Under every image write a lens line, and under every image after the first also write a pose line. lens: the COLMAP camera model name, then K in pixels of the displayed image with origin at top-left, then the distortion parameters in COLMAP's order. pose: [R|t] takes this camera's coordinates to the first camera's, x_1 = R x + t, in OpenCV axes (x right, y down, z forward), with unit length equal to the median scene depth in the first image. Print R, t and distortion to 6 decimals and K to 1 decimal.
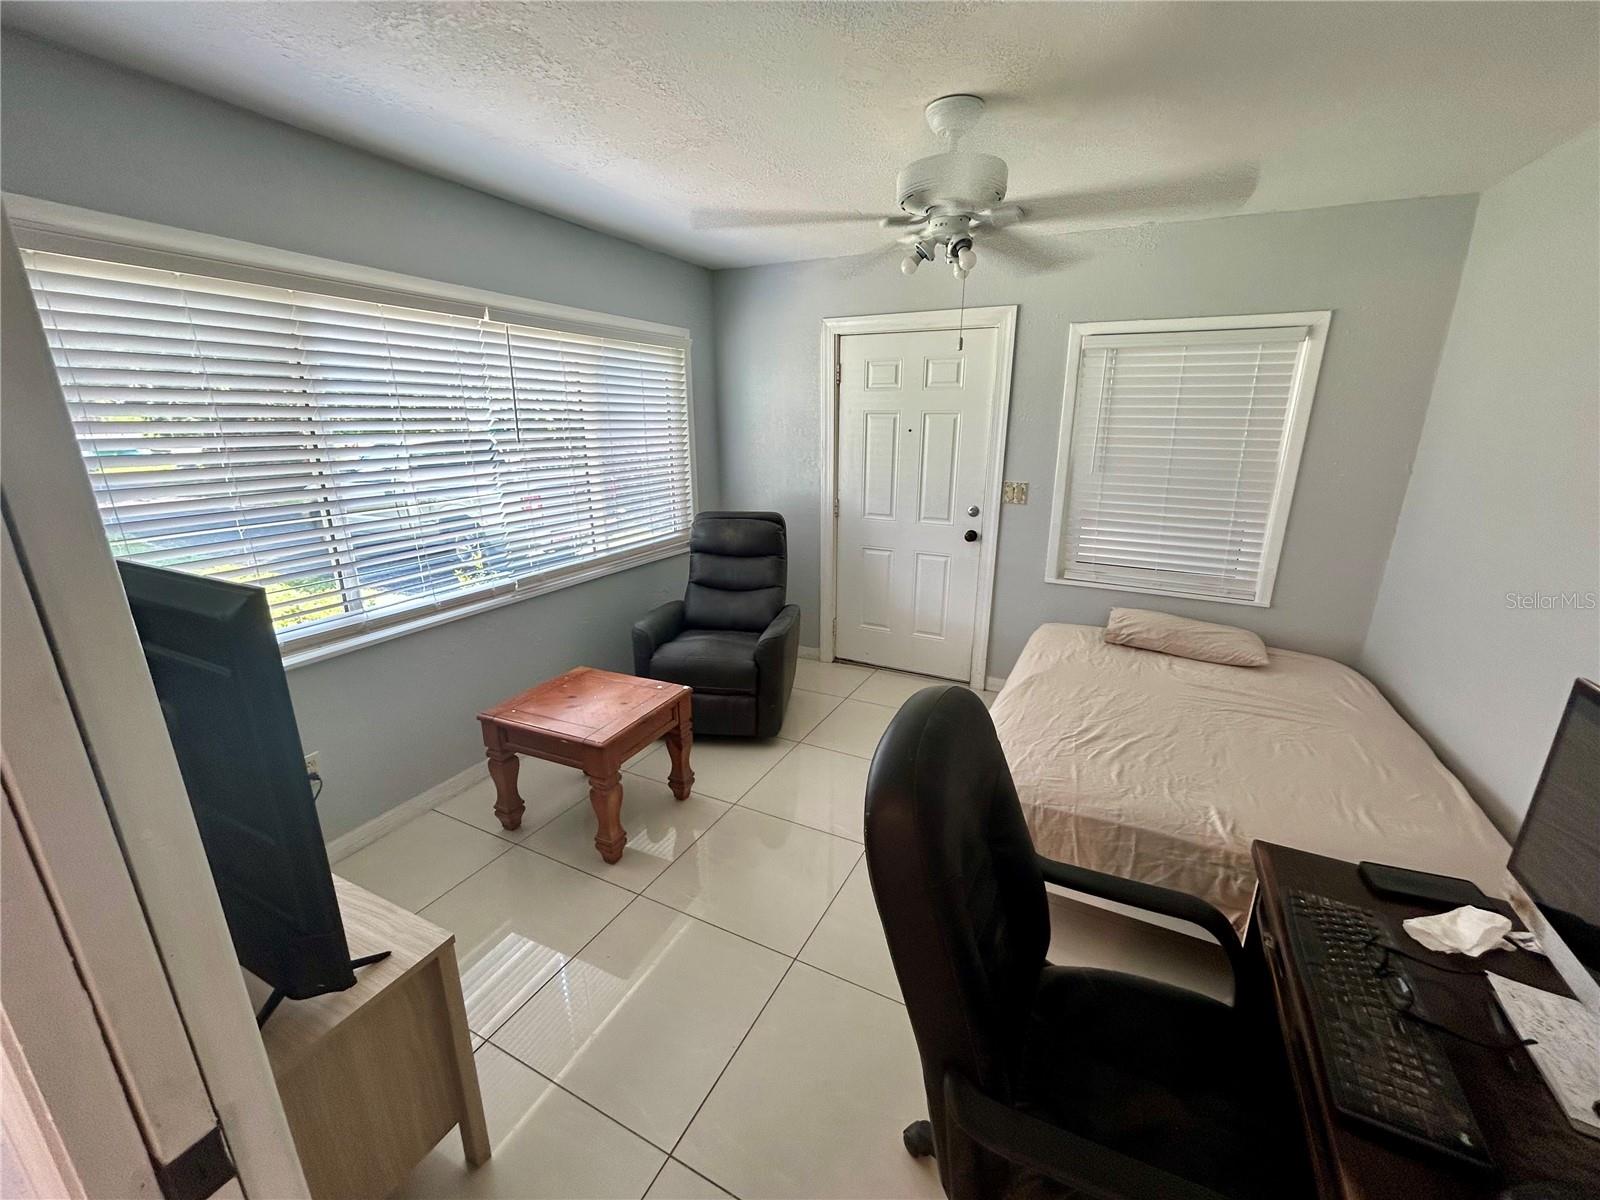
lens RADIAL K [[646.3, 0, 800.4], [0, 646.3, 597.7], [0, 0, 1]] dist [-0.003904, 0.001884]
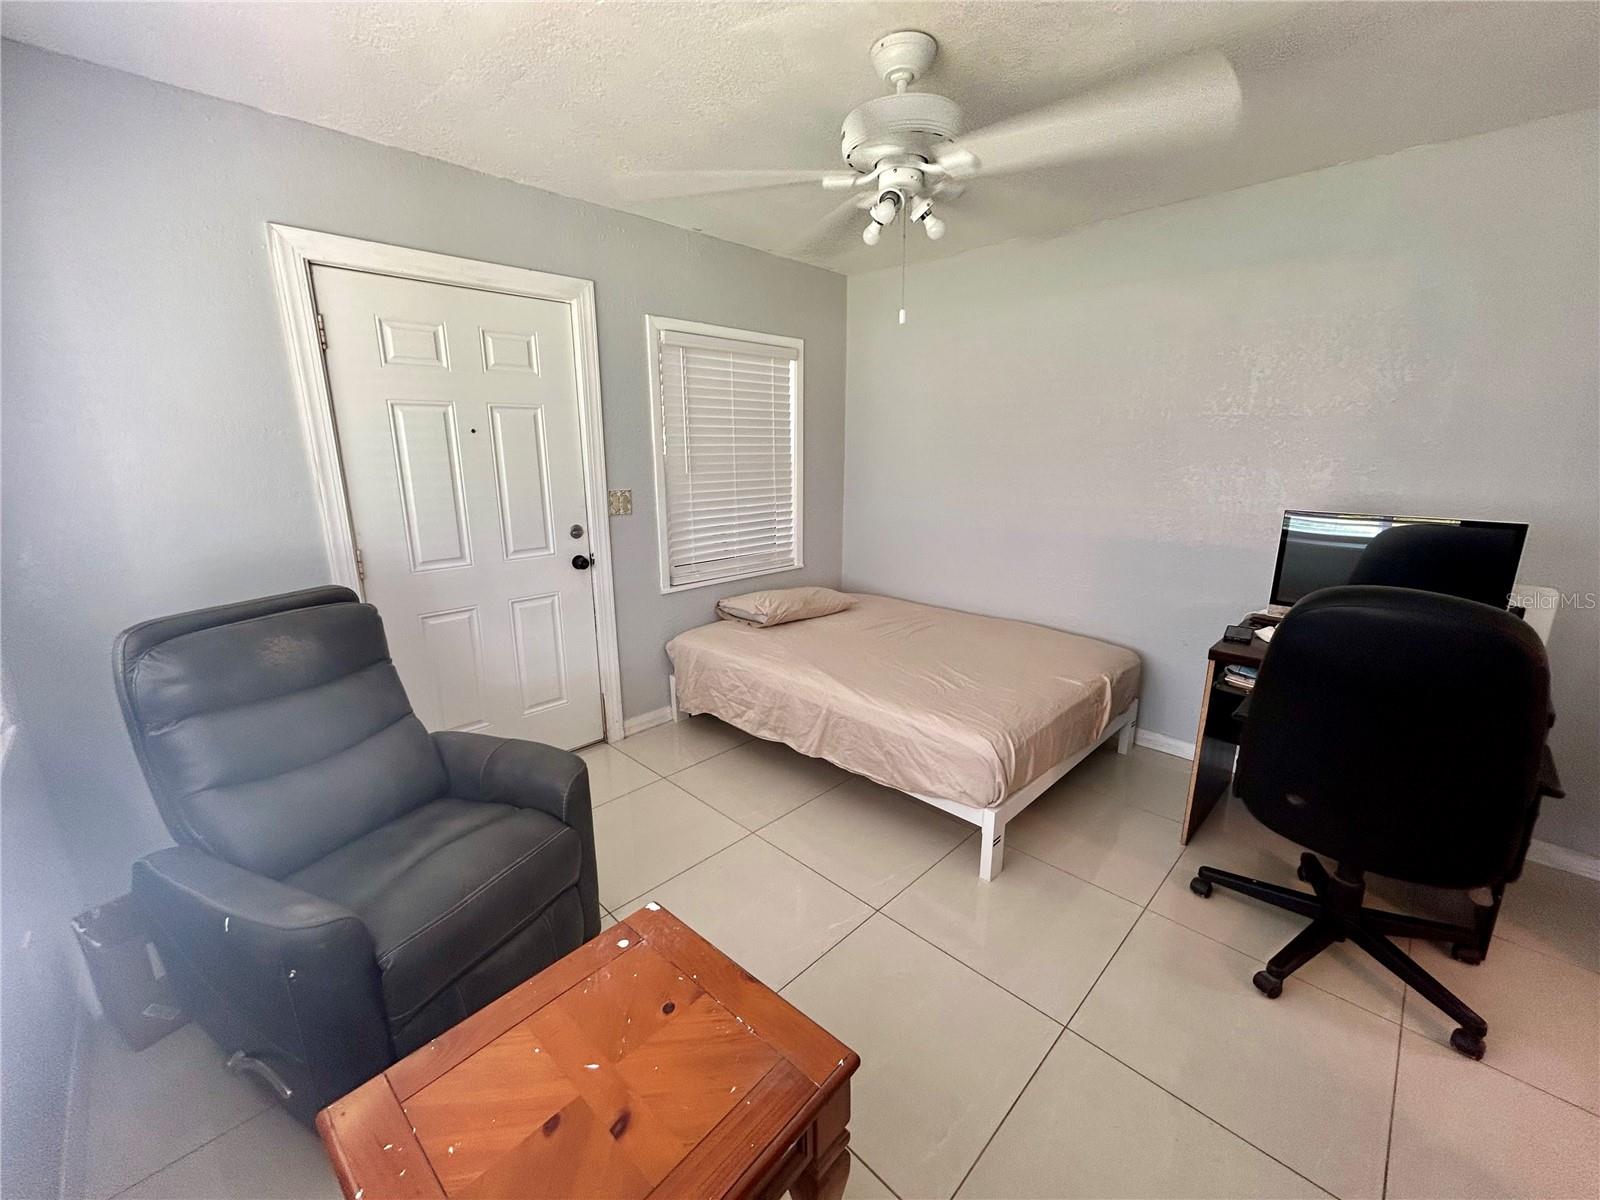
lens RADIAL K [[646.3, 0, 799.4], [0, 646.3, 595.1], [0, 0, 1]] dist [-0.003904, 0.001884]
pose [[0.304604, -0.223730, 0.925830, -0.422441], [0.266110, 0.953304, 0.142817, -0.104295], [-0.914550, 0.202870, 0.349917, 0.507718]]
